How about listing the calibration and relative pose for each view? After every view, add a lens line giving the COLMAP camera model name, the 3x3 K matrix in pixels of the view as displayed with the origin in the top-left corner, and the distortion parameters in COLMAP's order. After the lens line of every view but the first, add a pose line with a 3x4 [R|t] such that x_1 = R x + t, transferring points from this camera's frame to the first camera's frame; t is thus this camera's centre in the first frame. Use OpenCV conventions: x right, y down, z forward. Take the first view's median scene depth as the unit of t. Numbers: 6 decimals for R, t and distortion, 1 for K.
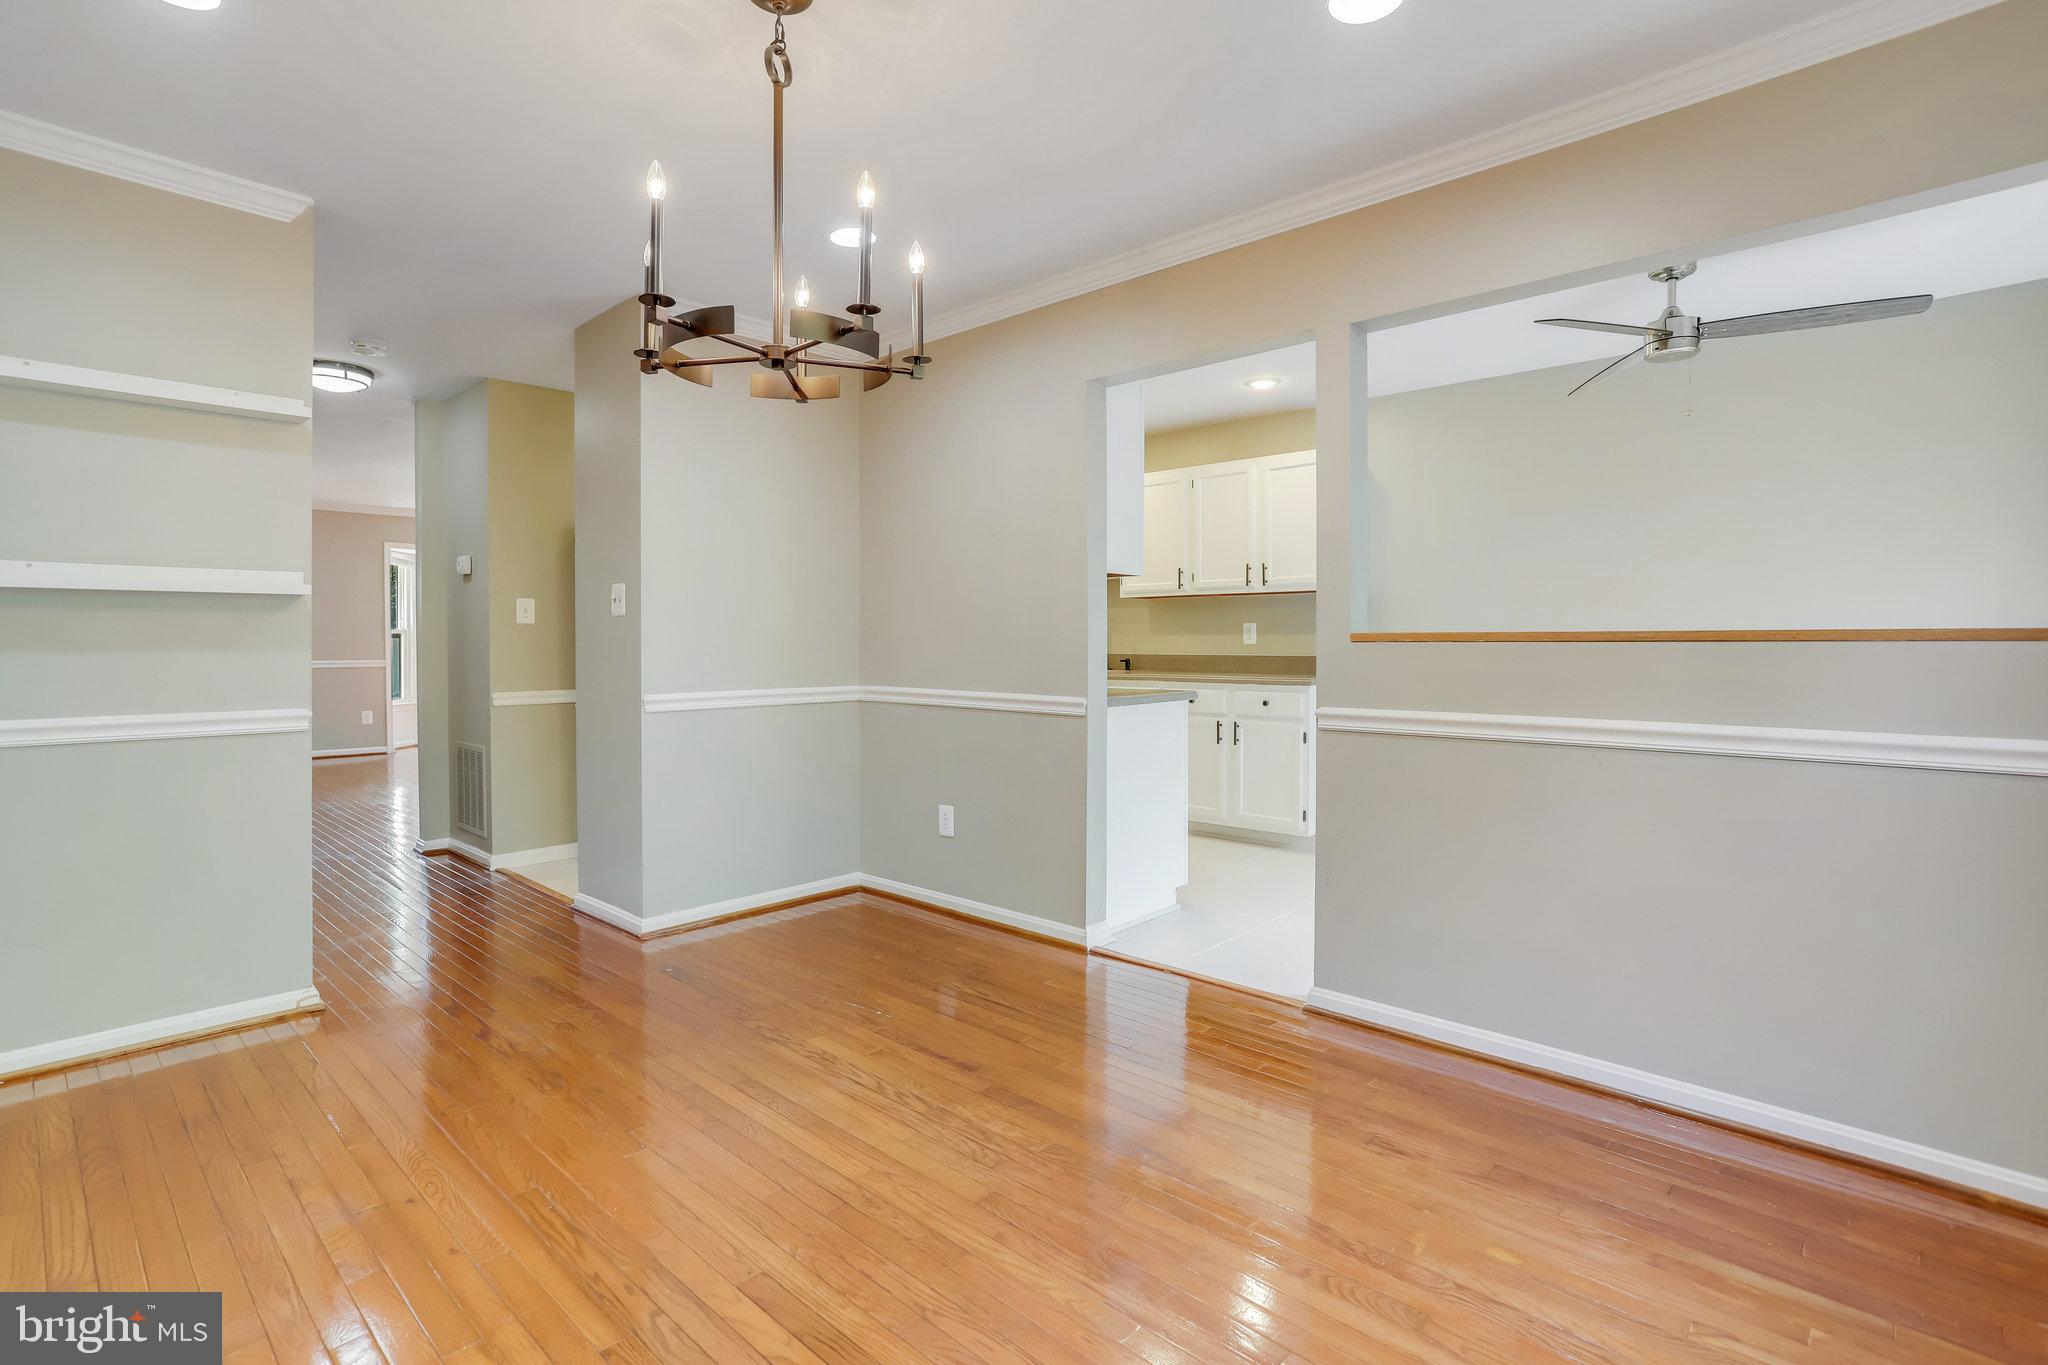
lens RADIAL K [[1008.5, 0, 1031.6], [0, 1008.5, 654.2], [0, 0, 1]] dist [-0.065946, 0.028597]
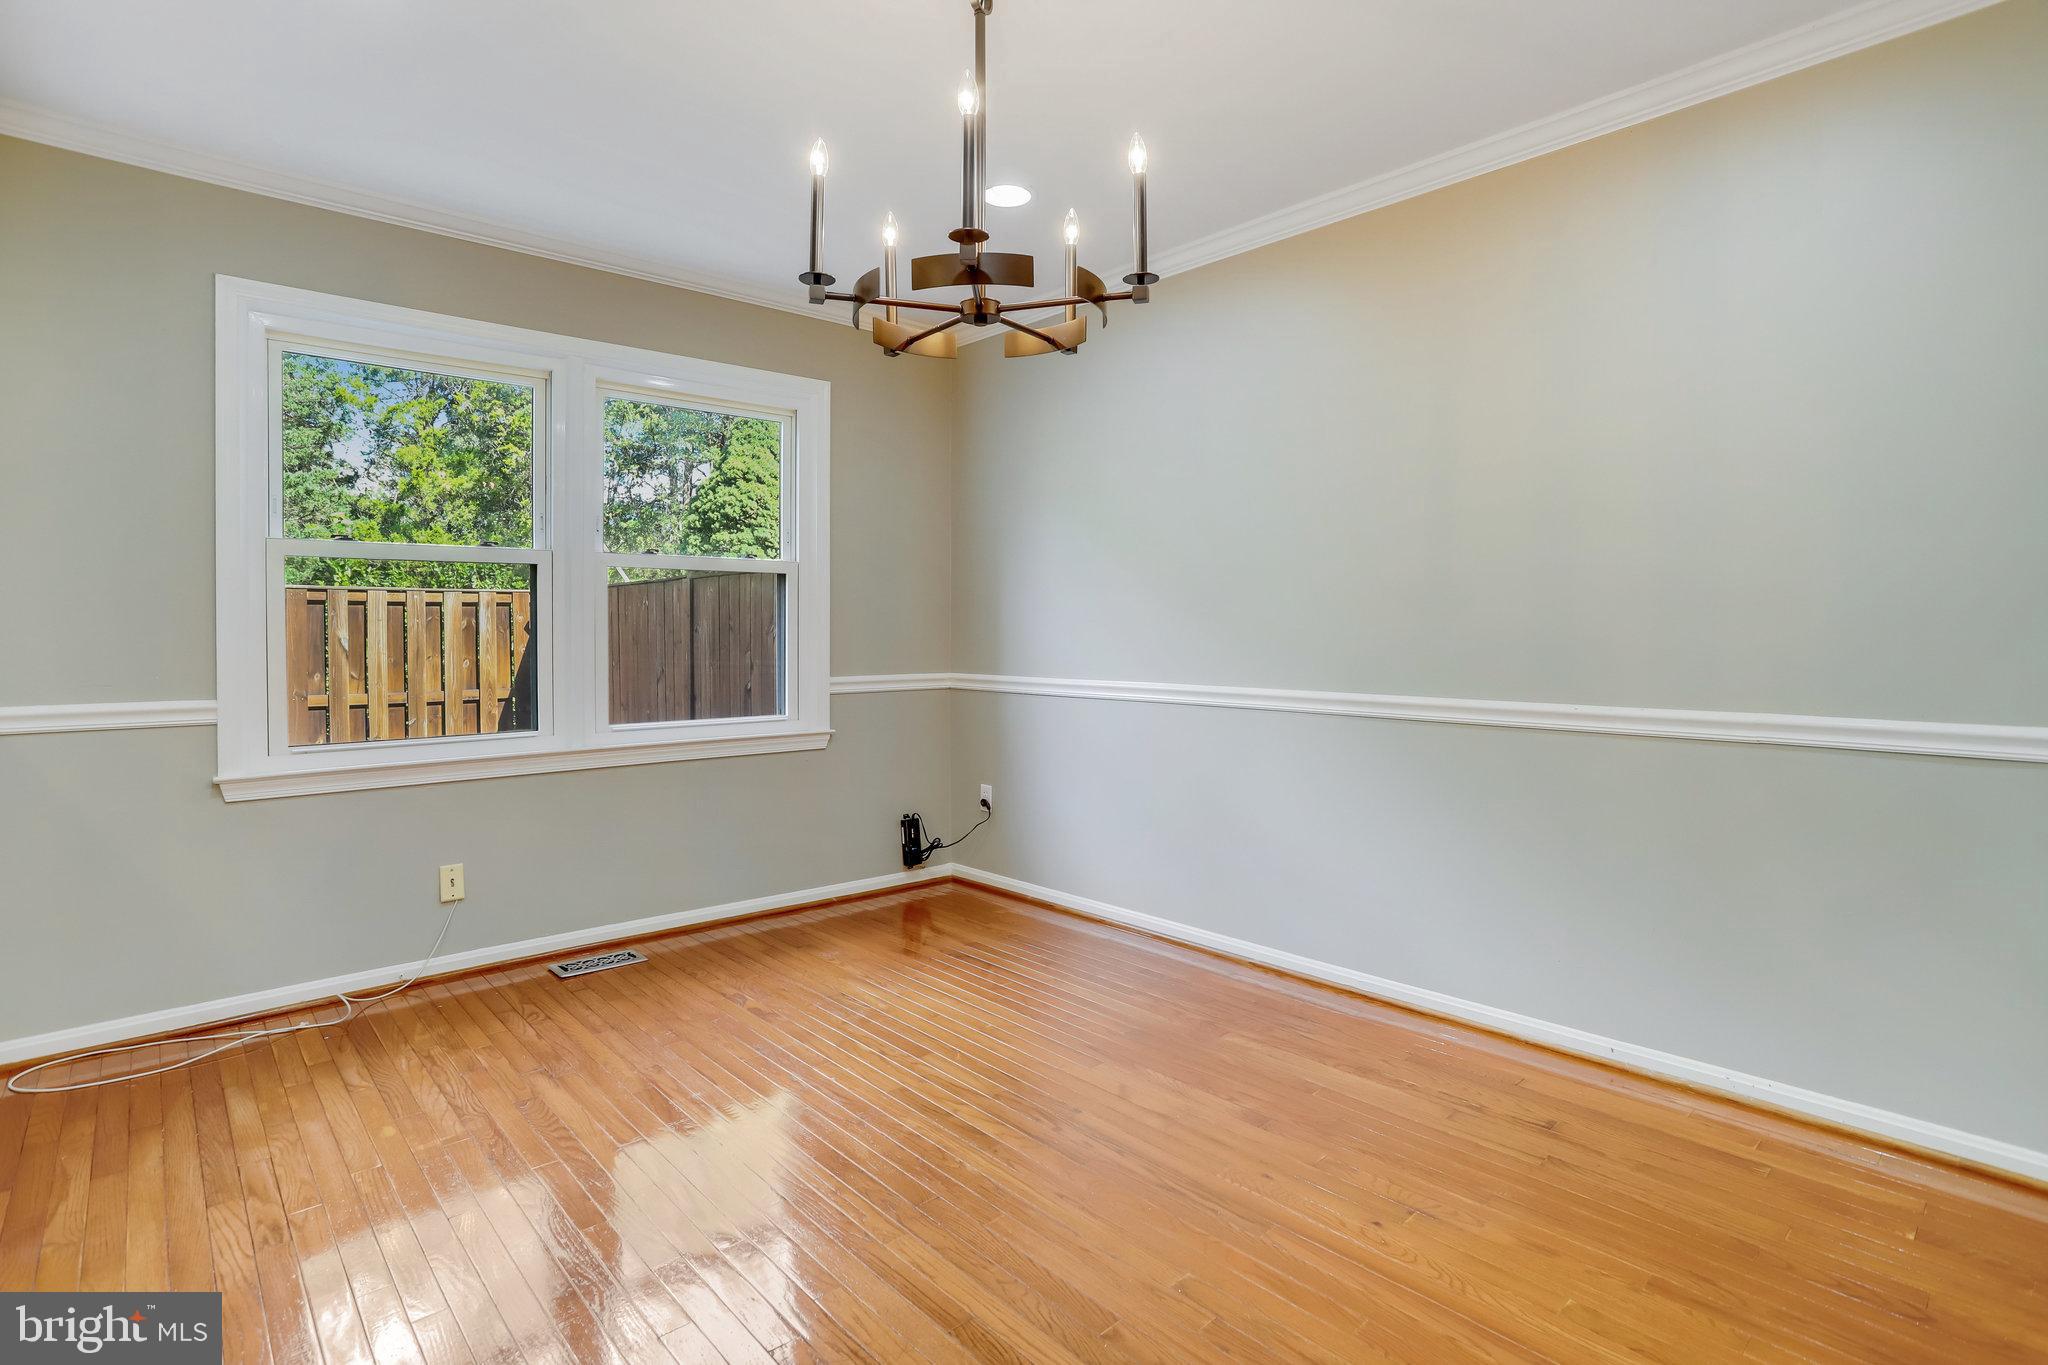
lens RADIAL K [[1008.5, 0, 1031.6], [0, 1008.5, 654.2], [0, 0, 1]] dist [-0.065946, 0.028597]
pose [[-0.998214, 0.004399, 0.059581, -0.333017], [0.006247, 0.999504, 0.030851, -0.014421], [-0.059416, 0.031169, -0.997747, 1.783667]]
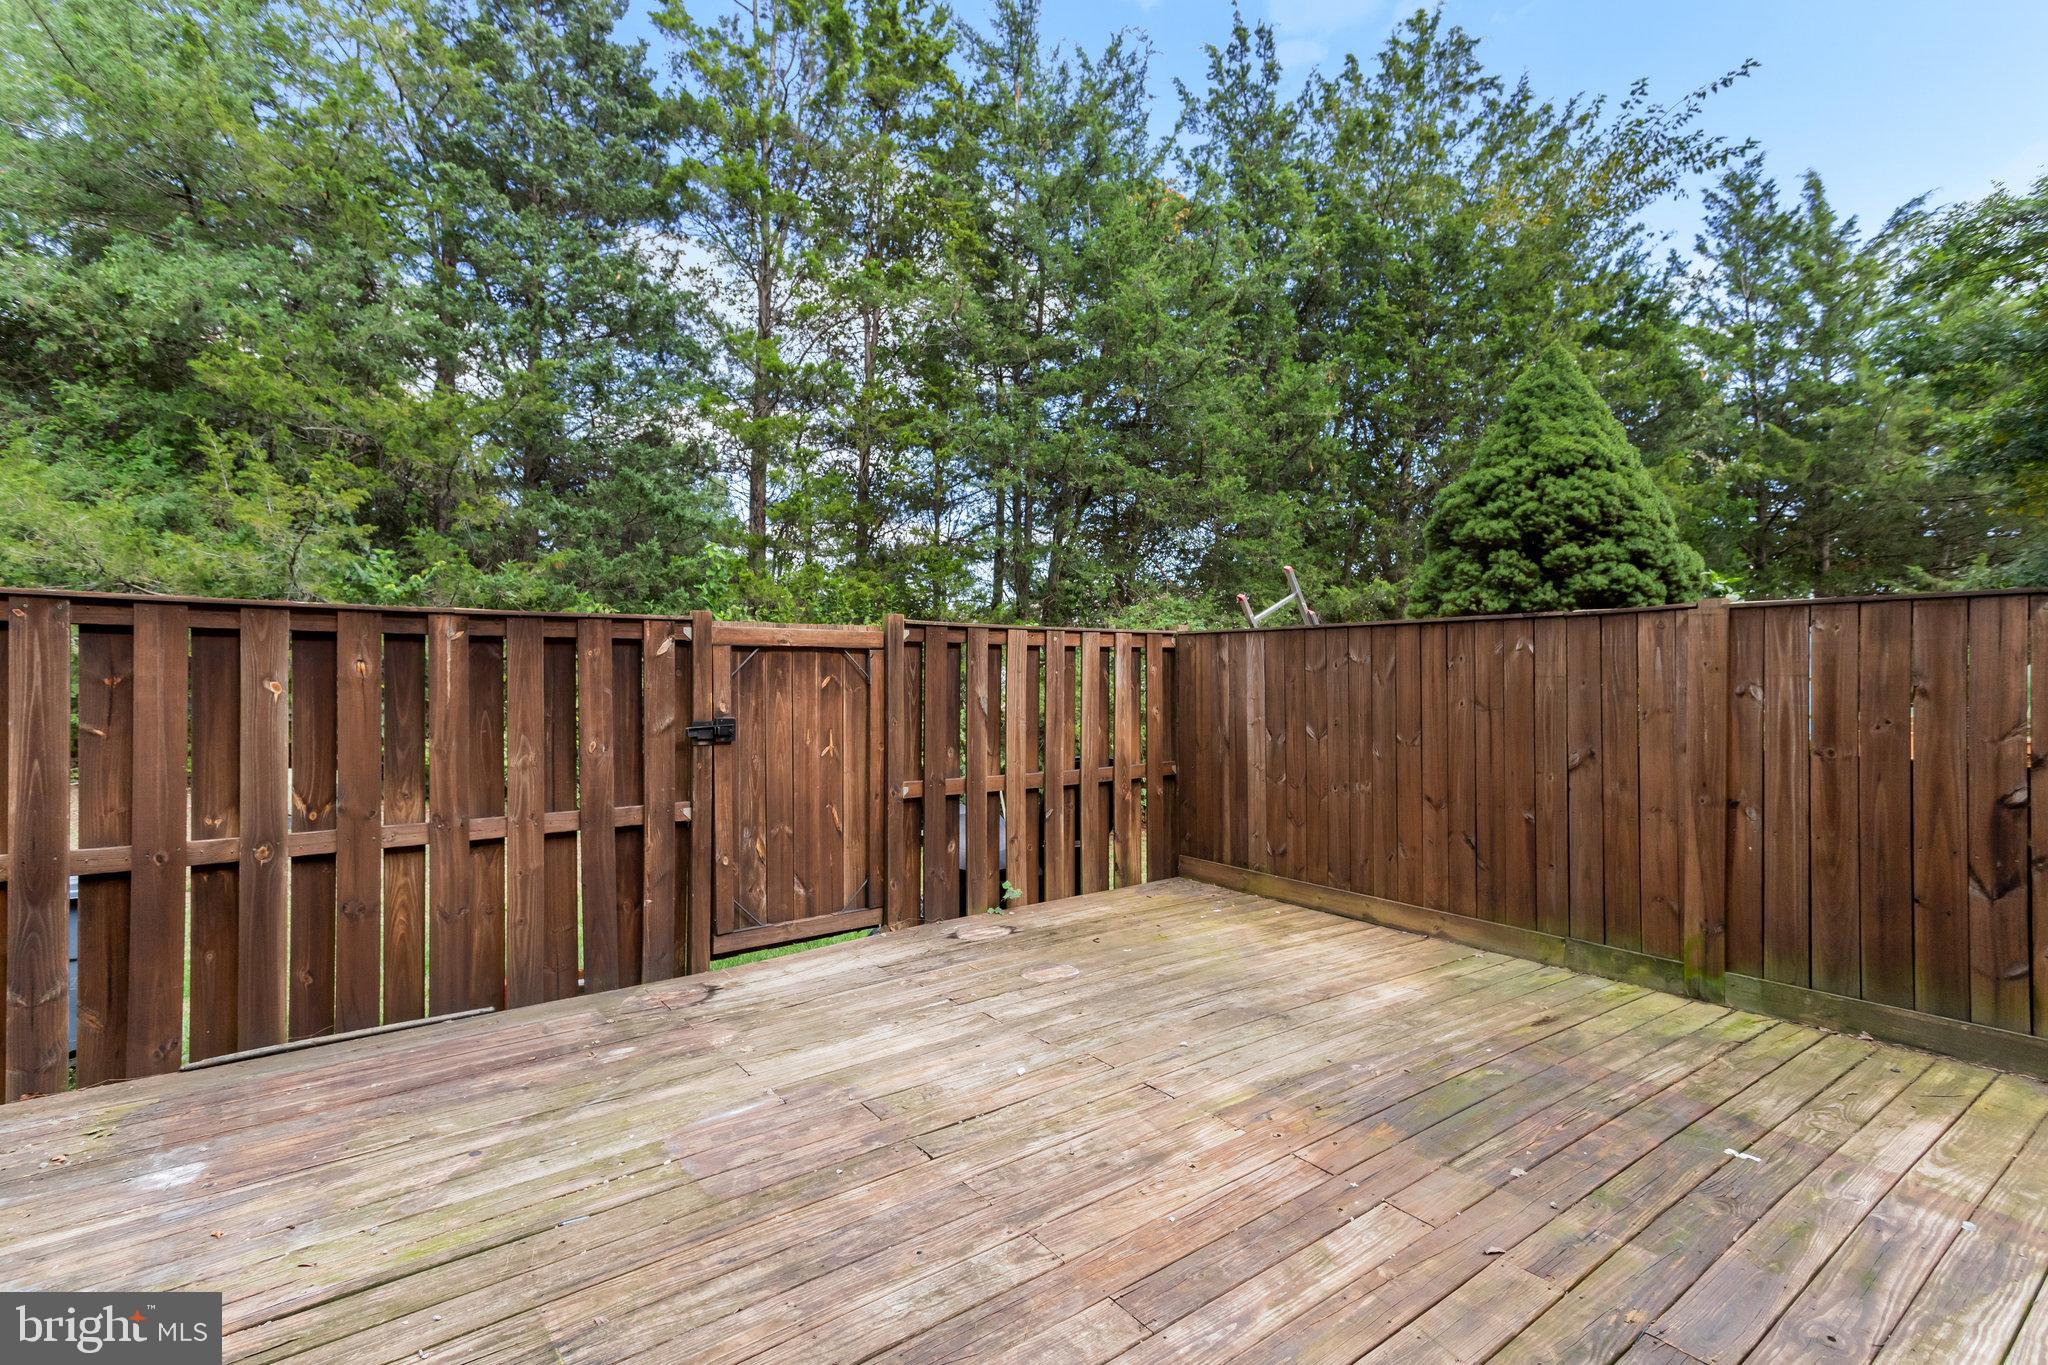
lens RADIAL K [[973.4, 0, 1024.0], [0, 973.4, 682.5], [0, 0, 1]] dist [0.004242, 0.000453]
pose [[-0.988315, 0.003315, 0.152386, 2.059323], [0.005116, 0.999922, 0.011433, -0.046378], [-0.152336, 0.012079, -0.988255, 0.748632]]
